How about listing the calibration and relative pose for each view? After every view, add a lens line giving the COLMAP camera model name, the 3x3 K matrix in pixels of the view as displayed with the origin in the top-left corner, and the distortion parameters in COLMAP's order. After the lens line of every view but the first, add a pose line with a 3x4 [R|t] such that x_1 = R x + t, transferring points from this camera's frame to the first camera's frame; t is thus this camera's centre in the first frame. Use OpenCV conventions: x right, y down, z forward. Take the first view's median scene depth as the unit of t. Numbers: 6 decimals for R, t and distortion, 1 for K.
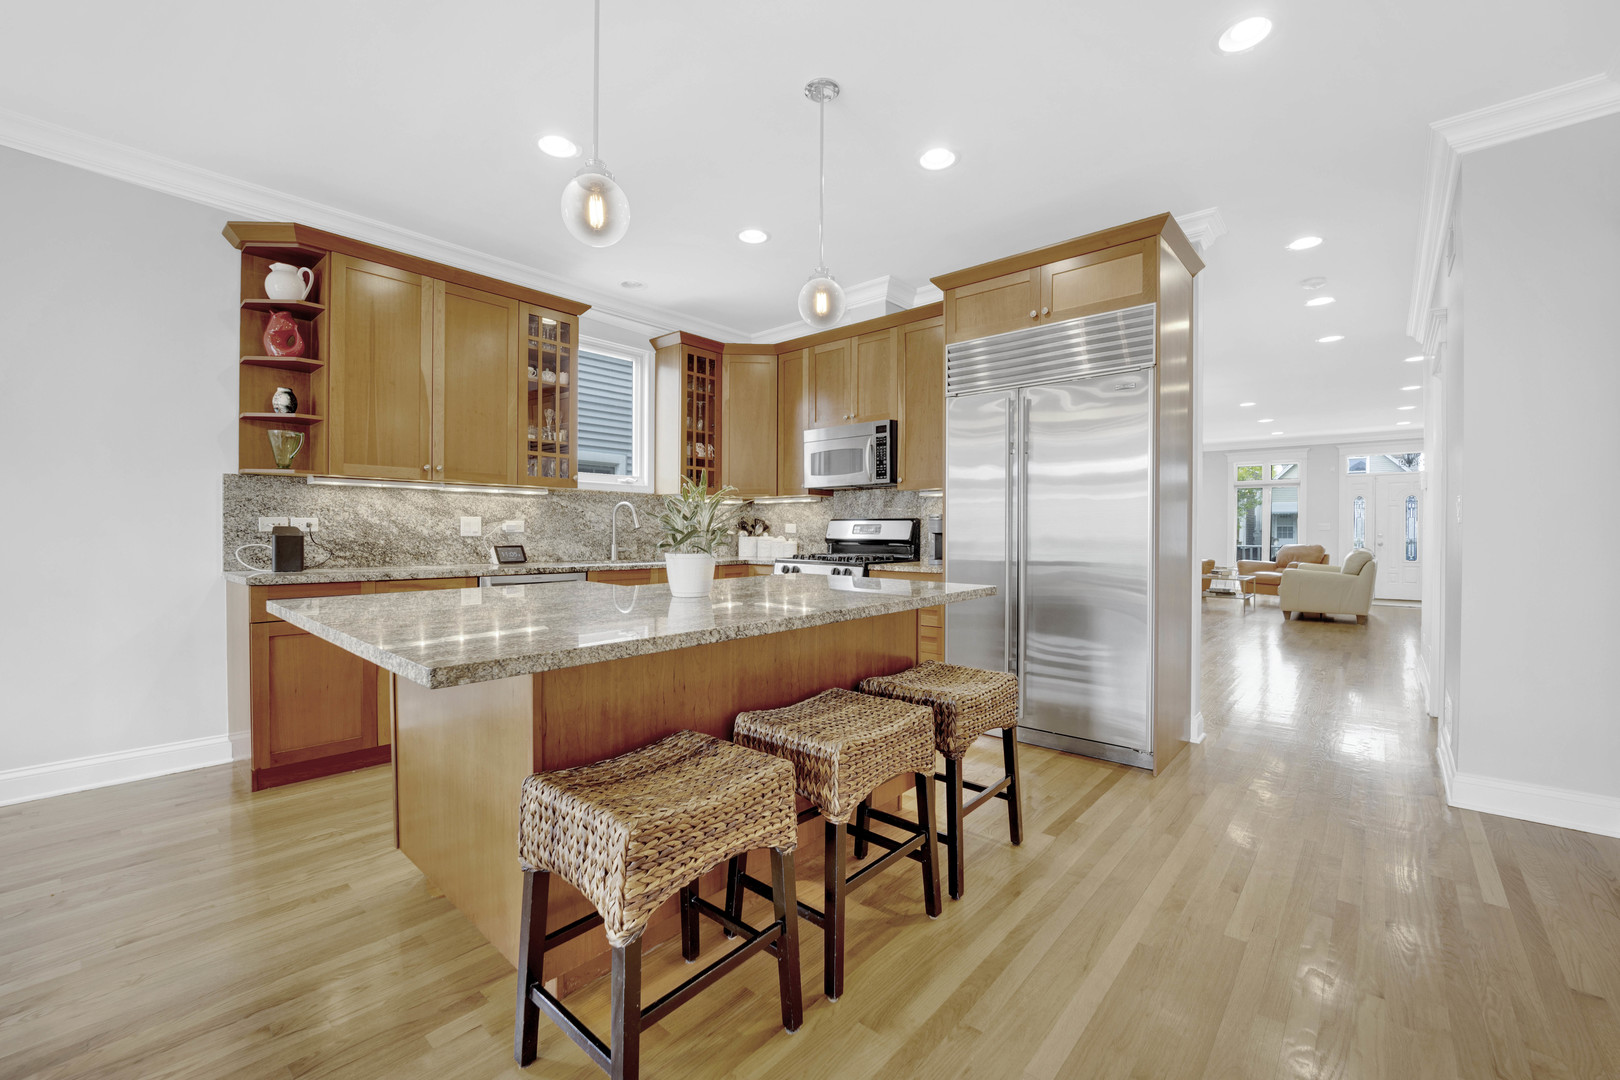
lens RADIAL K [[657.4, 0, 810.2], [0, 657.4, 536.2], [0, 0, 1]] dist [-0.021542, -0.001245]
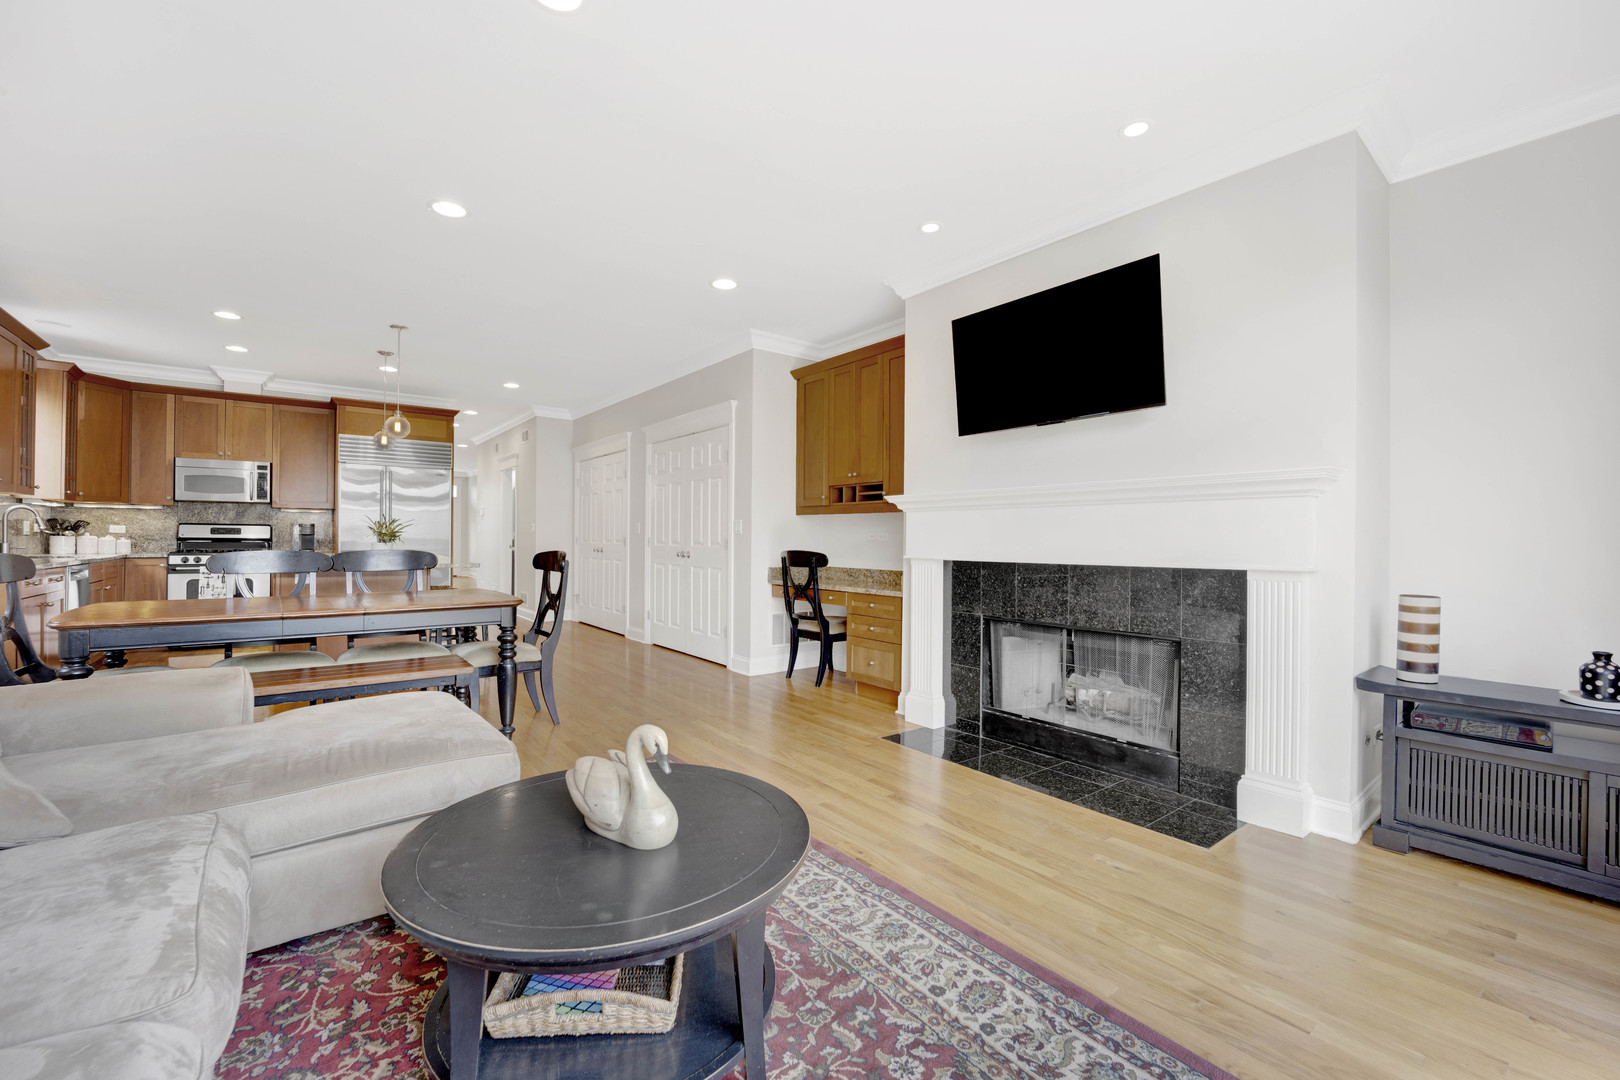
lens RADIAL K [[657.4, 0, 819.8], [0, 657.4, 535.5], [0, 0, 1]] dist [-0.021542, -0.001245]
pose [[0.157155, 0.004830, 0.987562, -1.202208], [0.001003, 0.999987, -0.005050, 0.007919], [-0.987573, 0.001784, 0.157148, -0.553320]]
